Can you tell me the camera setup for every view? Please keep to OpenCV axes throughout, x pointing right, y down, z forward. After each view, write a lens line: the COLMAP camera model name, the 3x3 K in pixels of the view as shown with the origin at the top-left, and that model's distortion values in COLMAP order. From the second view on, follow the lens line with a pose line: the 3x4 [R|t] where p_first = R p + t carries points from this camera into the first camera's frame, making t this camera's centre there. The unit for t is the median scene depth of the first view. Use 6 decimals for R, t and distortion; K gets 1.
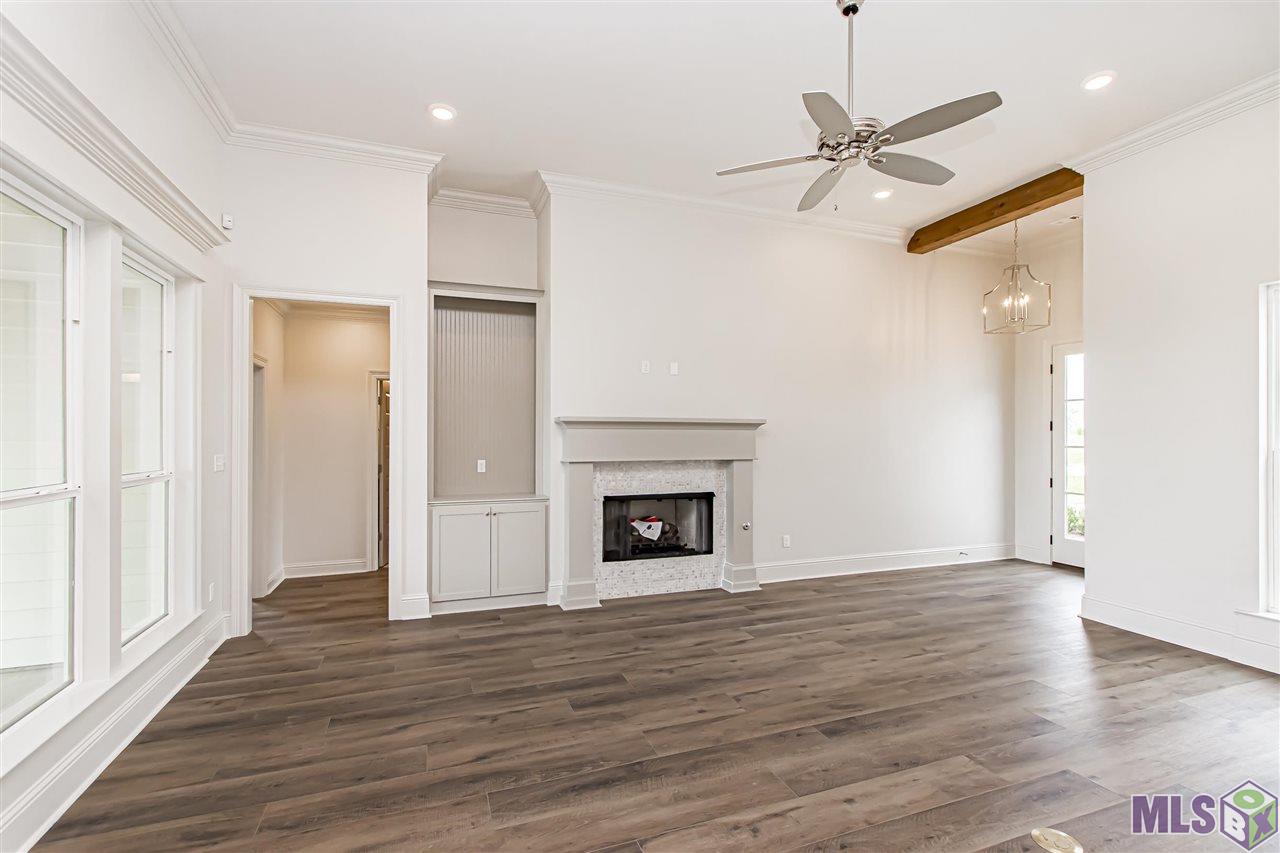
lens RADIAL K [[570.9, 0, 604.9], [0, 570.9, 432.9], [0, 0, 1]] dist [0.000552, -0.000288]
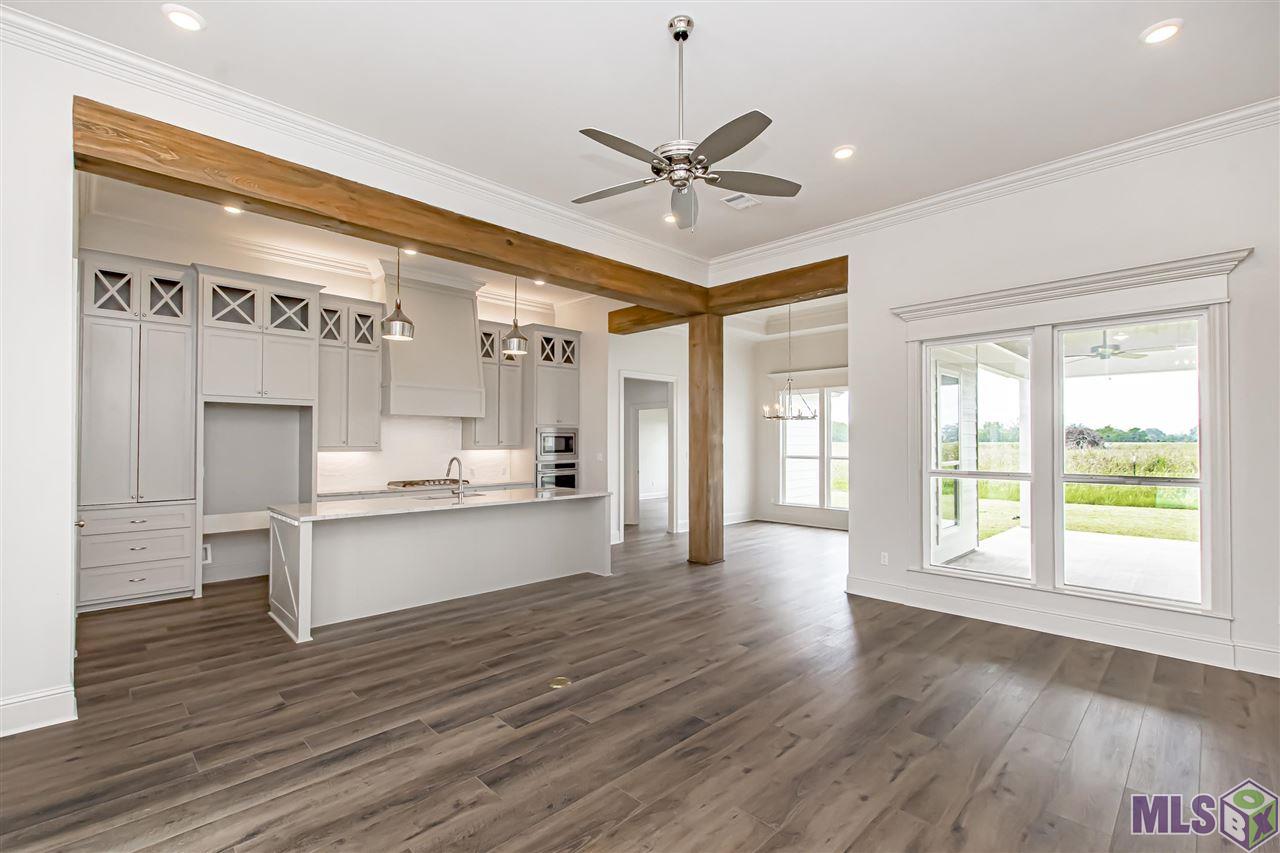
lens RADIAL K [[577.6, 0, 607.9], [0, 577.6, 437.8], [0, 0, 1]] dist [-0.000639, -0.000301]
pose [[-0.910706, -0.003685, -0.413039, 0.592261], [0.000537, 0.999949, -0.010105, -0.007161], [0.413055, -0.009424, -0.910657, 1.143921]]
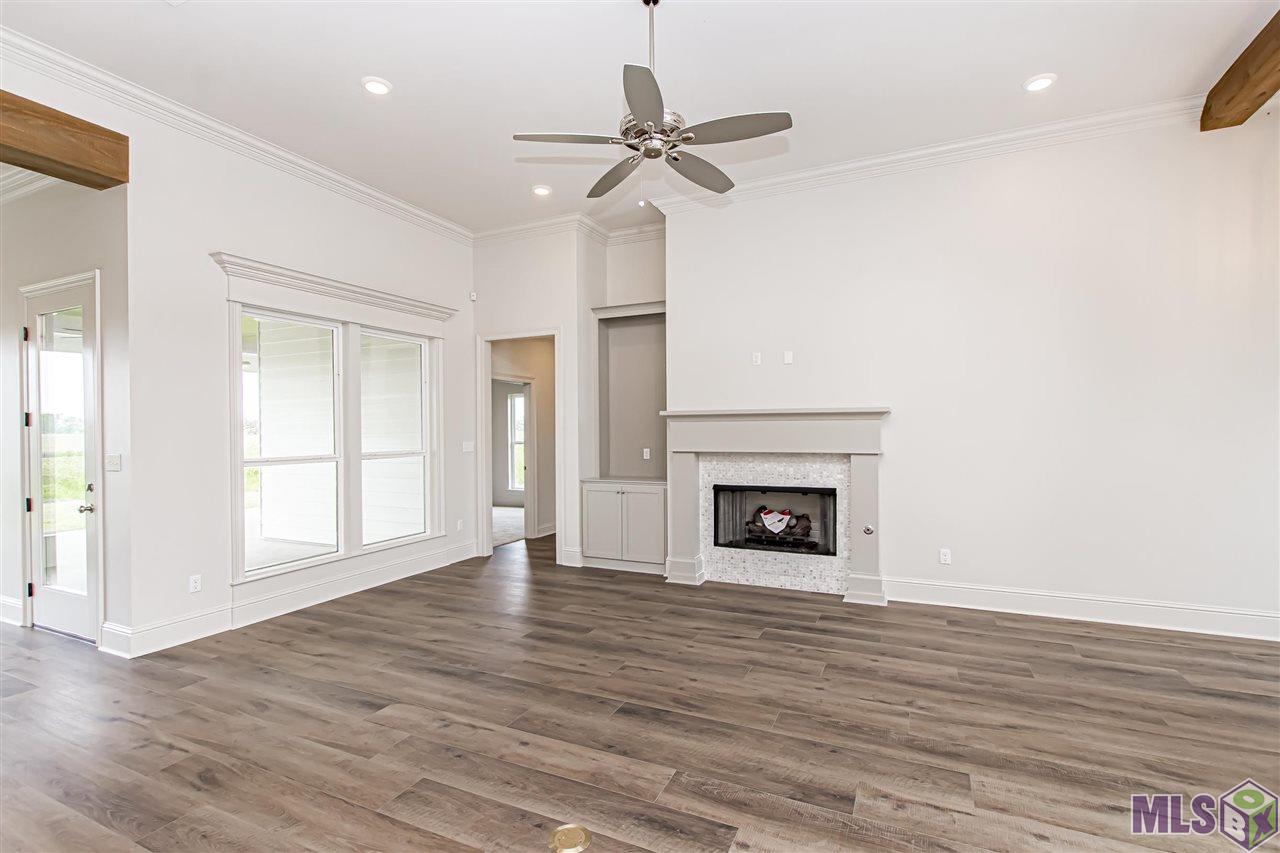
lens RADIAL K [[558.7, 0, 648.8], [0, 558.7, 431.1], [0, 0, 1]] dist [0.000457, -0.000168]
pose [[0.725534, -0.003772, -0.688176, 0.665667], [0.013234, 0.999877, 0.008471, 0.000768], [0.688059, -0.015253, 0.725494, 0.170614]]
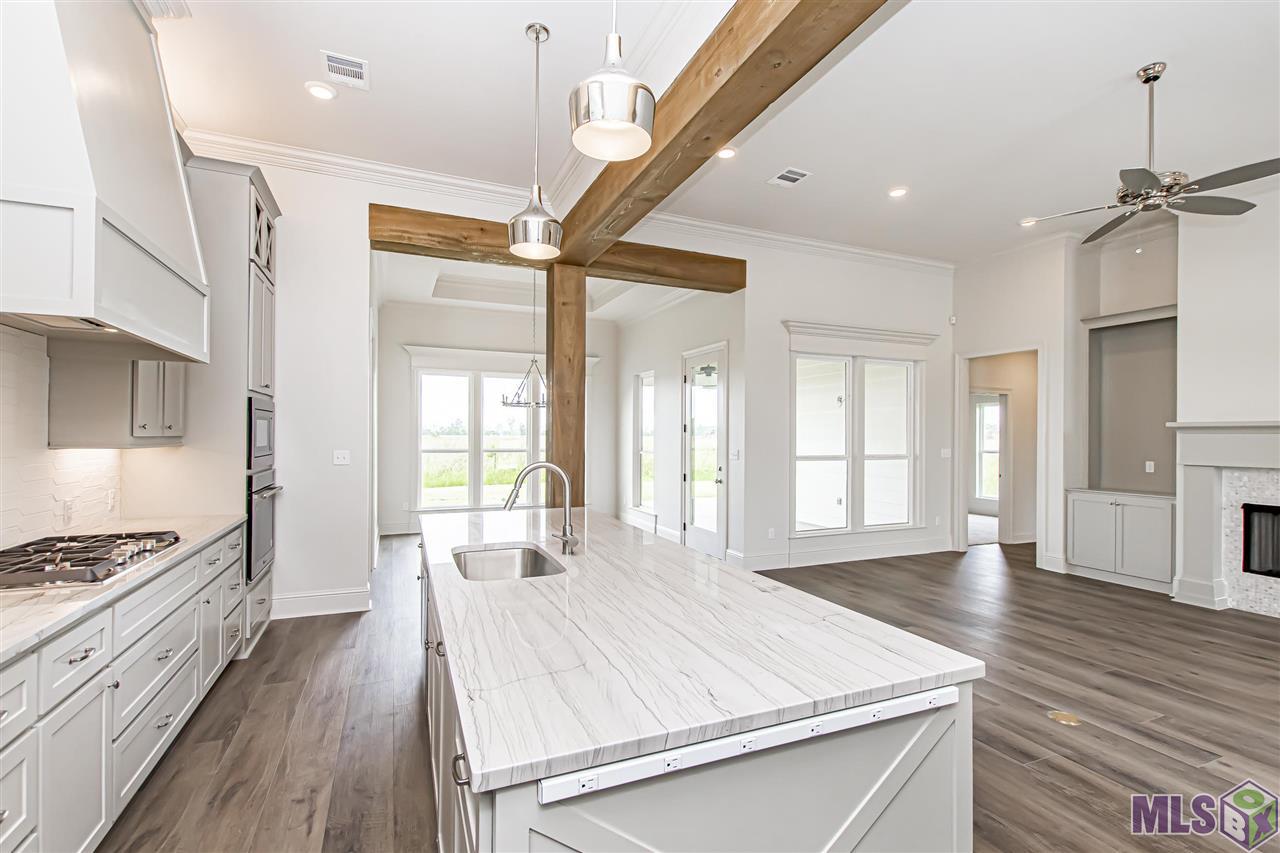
lens RADIAL K [[577.3, 0, 666.0], [0, 577.3, 434.6], [0, 0, 1]] dist [-0.002635, -0.001205]
pose [[0.096211, -0.002251, -0.995358, 0.922516], [-0.001071, 0.999997, -0.002365, -0.002212], [0.995360, 0.001293, 0.096208, -0.068684]]
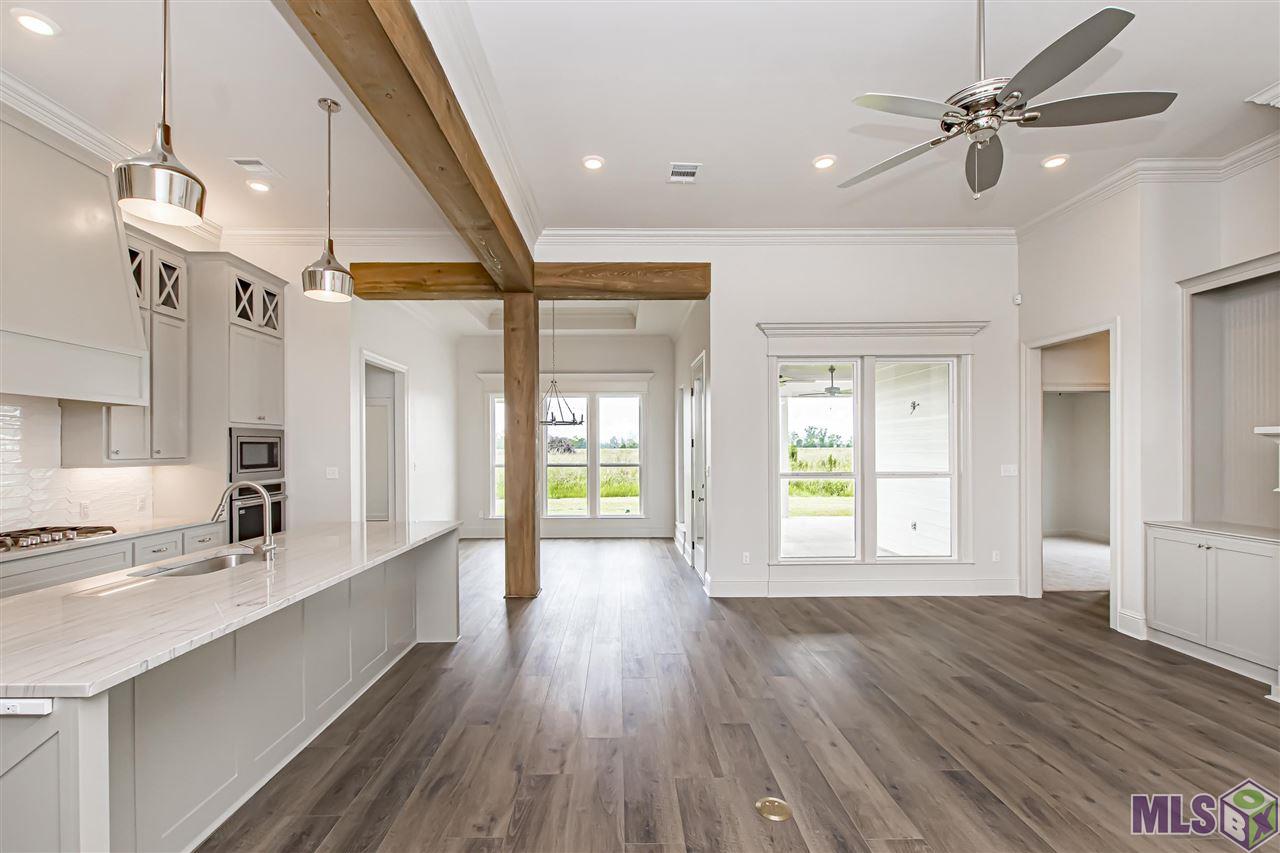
lens RADIAL K [[581.1, 0, 639.5], [0, 581.1, 448.2], [0, 0, 1]] dist [0.000639, -0.000351]
pose [[-0.305646, -0.000083, -0.952145, 0.853369], [0.009625, 0.999949, -0.003177, -0.007025], [0.952097, -0.010136, -0.305629, 0.472249]]
